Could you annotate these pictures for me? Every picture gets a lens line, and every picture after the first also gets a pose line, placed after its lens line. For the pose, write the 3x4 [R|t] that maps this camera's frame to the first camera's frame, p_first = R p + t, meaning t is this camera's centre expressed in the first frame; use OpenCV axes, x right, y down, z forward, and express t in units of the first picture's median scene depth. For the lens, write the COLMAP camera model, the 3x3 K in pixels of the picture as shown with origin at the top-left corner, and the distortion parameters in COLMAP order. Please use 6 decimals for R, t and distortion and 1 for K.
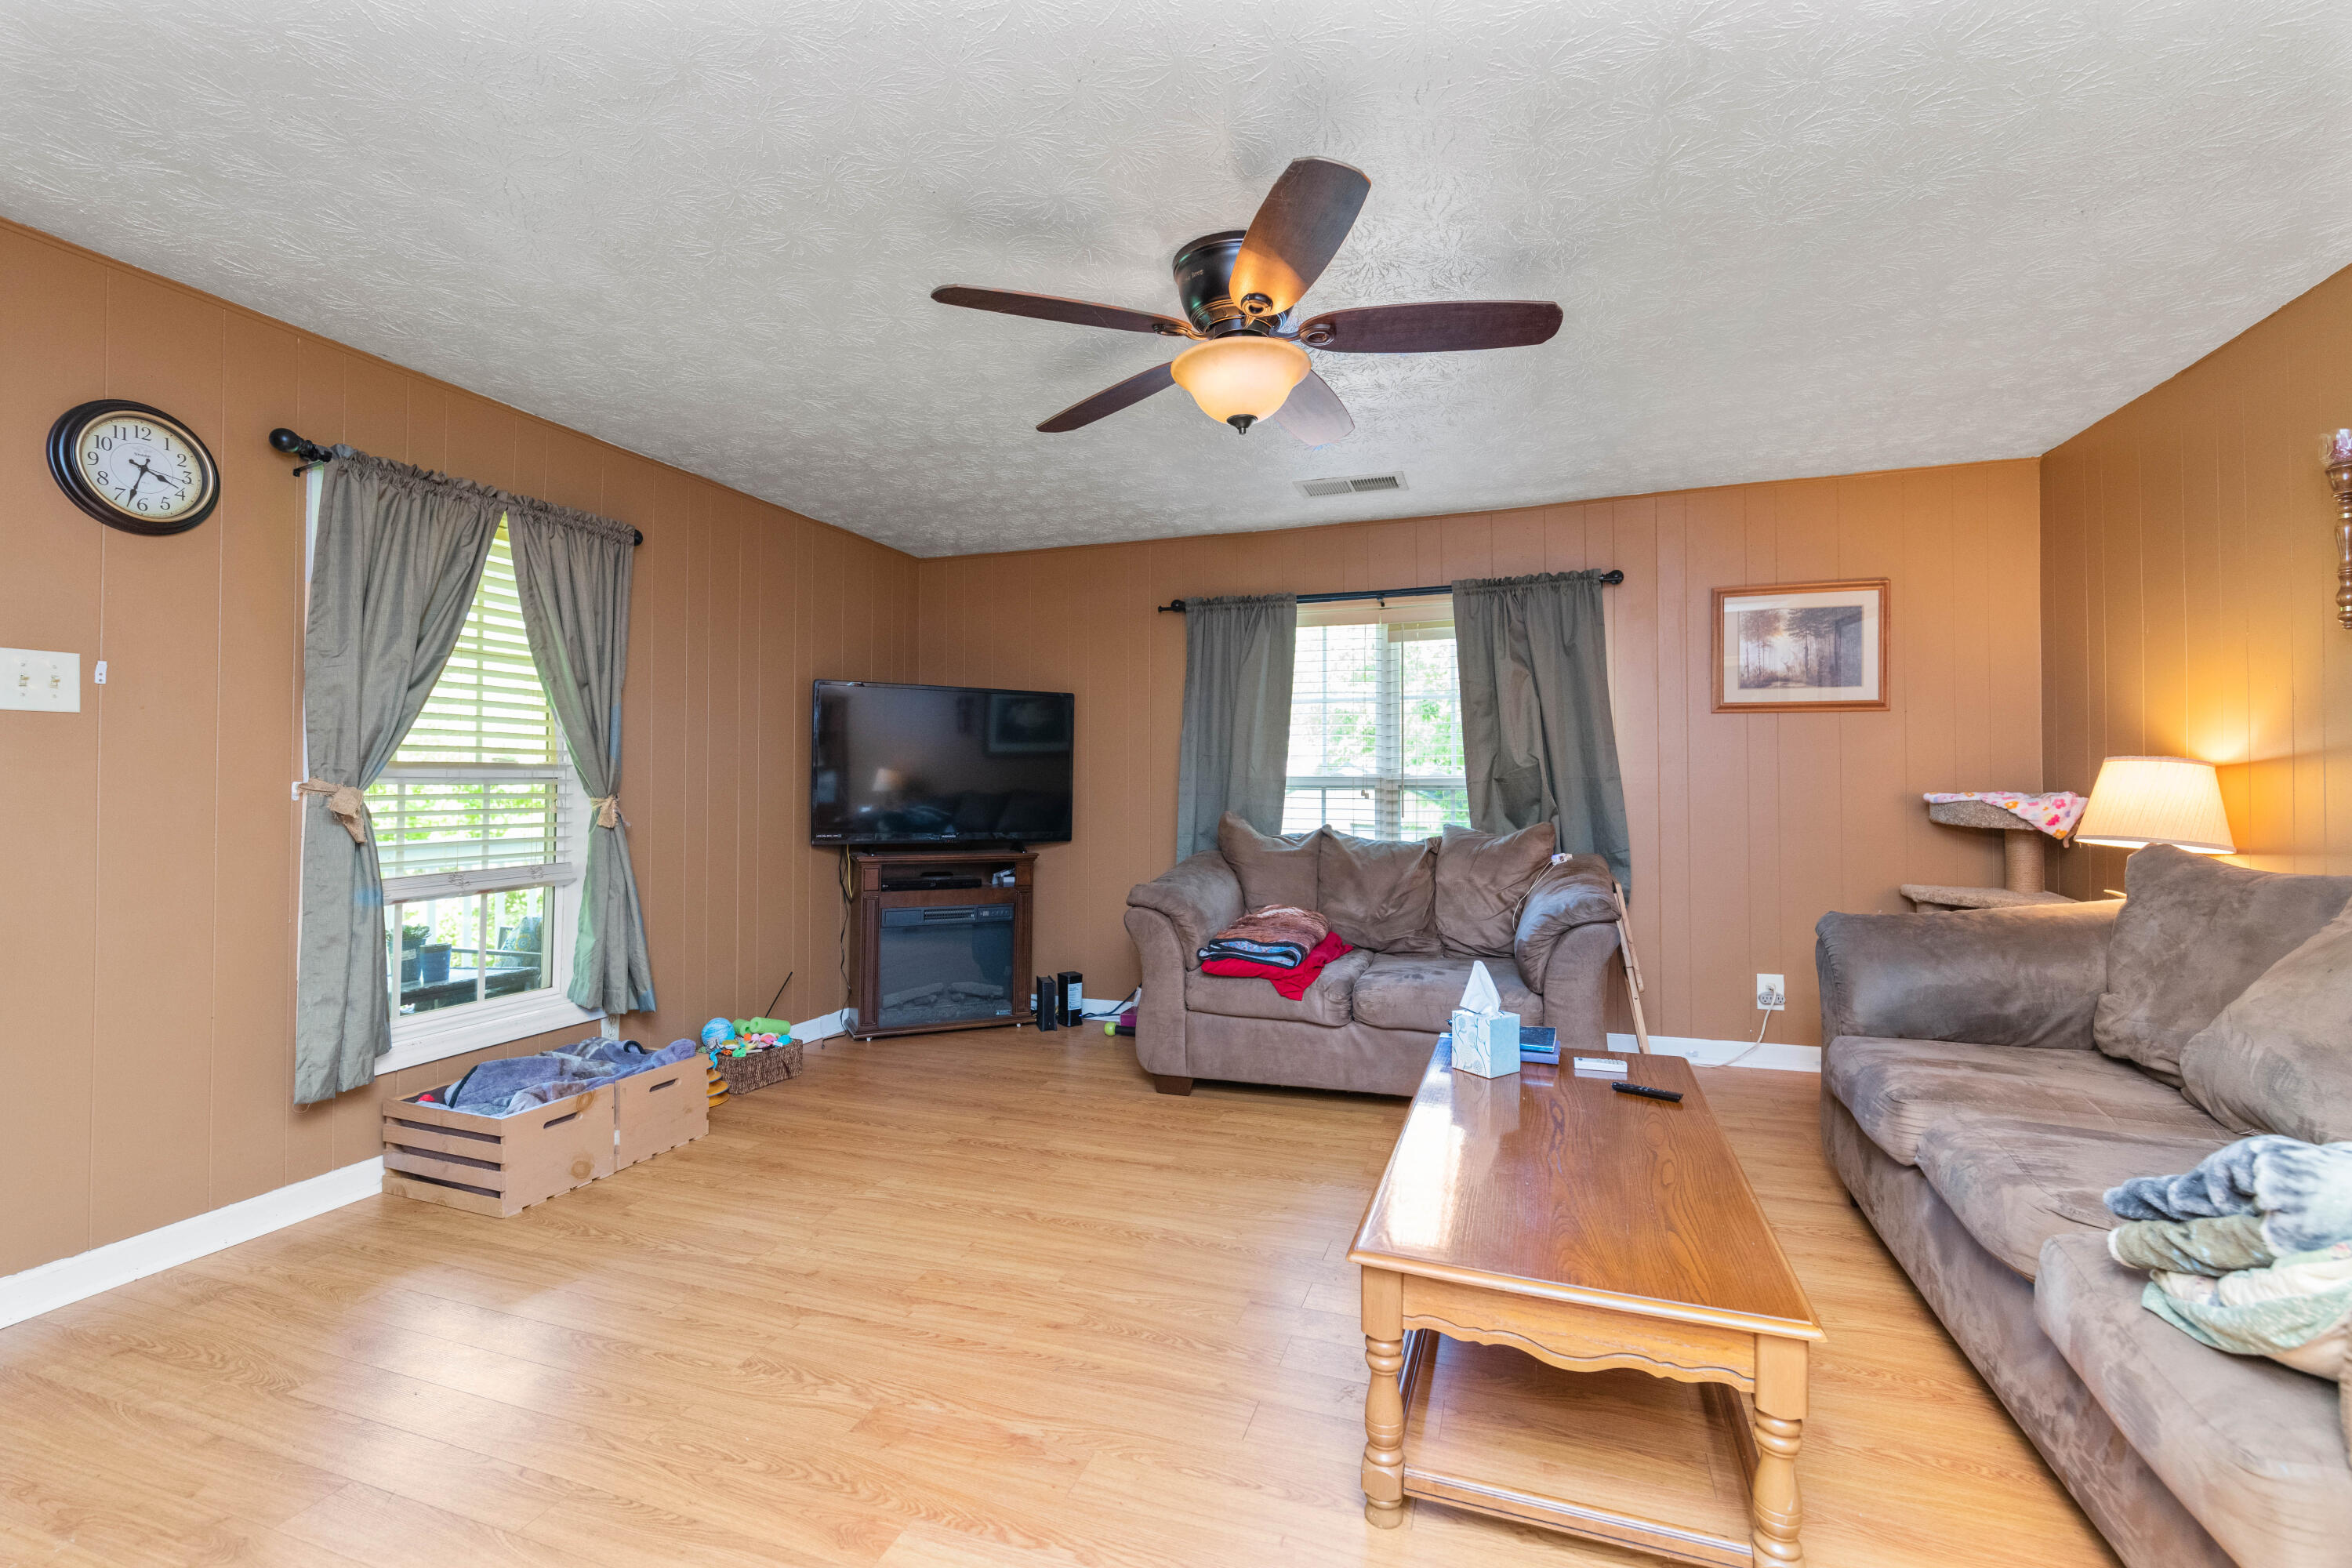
lens RADIAL K [[1008.1, 0, 1178.8], [0, 1008.1, 778.0], [0, 0, 1]] dist [-0.000496, -0.000008]
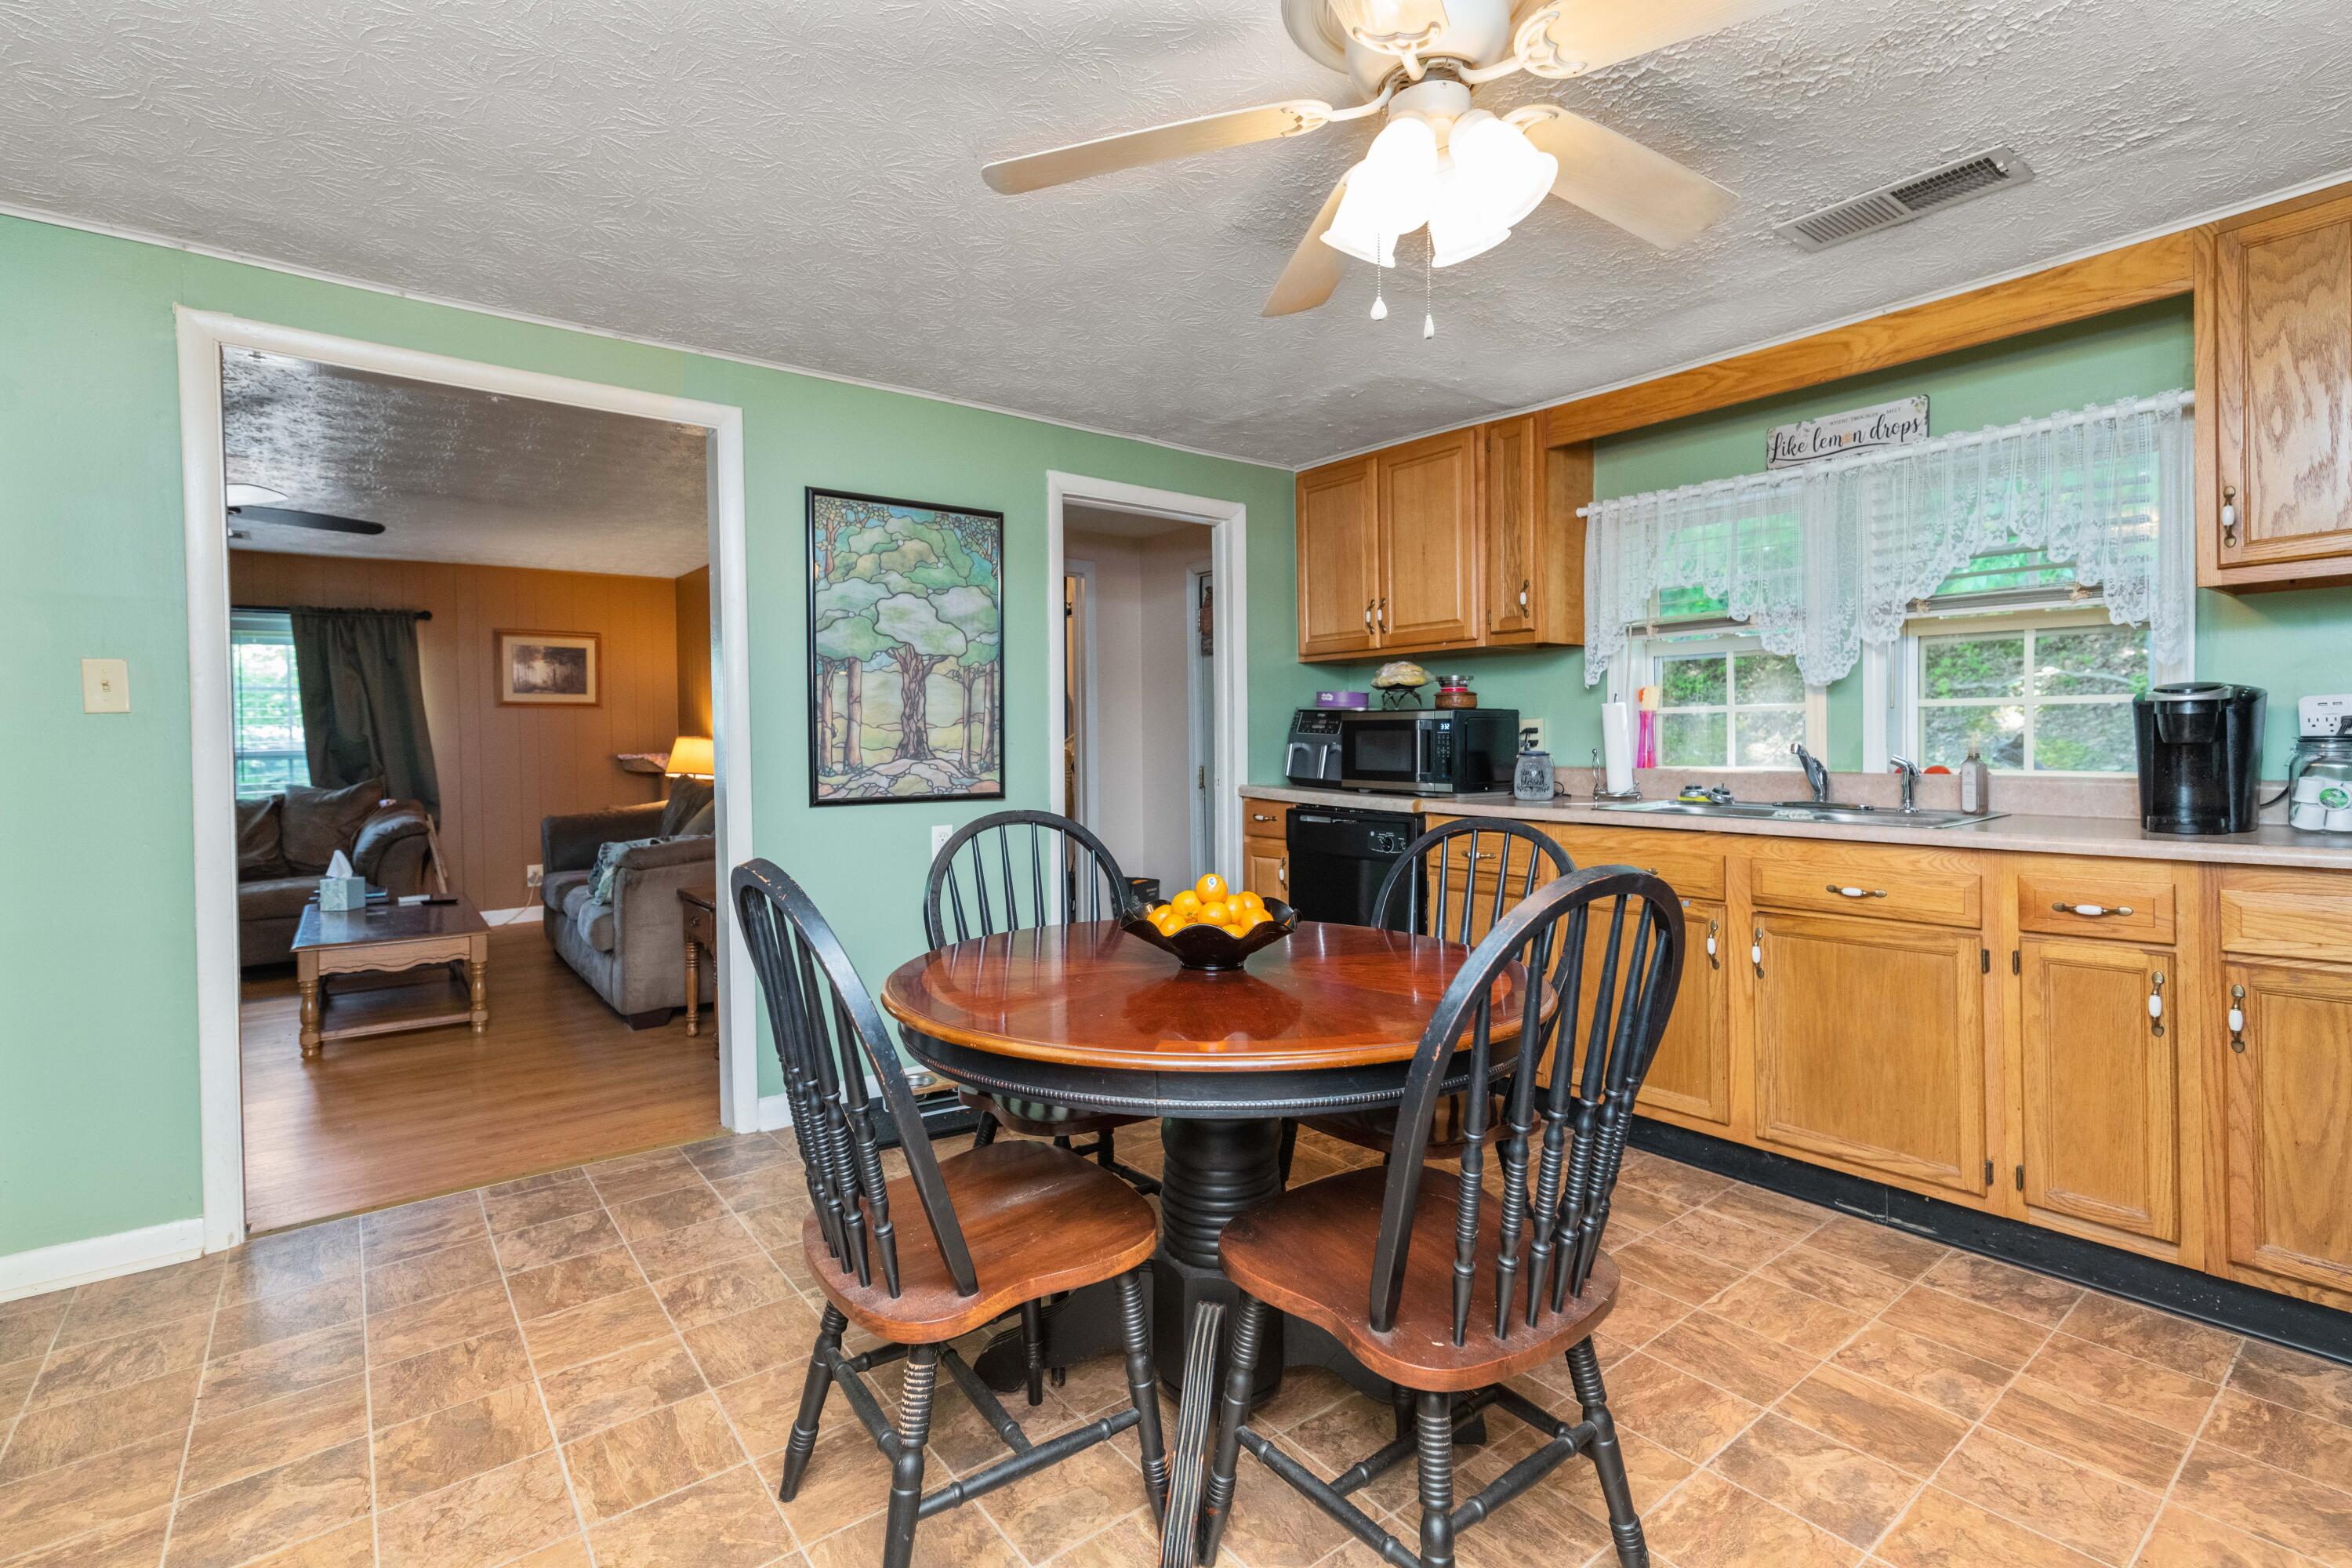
lens RADIAL K [[1088.8, 0, 1204.9], [0, 1088.8, 747.5], [0, 0, 1]] dist [0.000374, -0.000033]
pose [[0.530990, -0.014624, 0.847252, -0.346020], [0.008610, 0.999893, 0.011863, -0.011652], [-0.847334, 0.000996, 0.531059, -0.890706]]
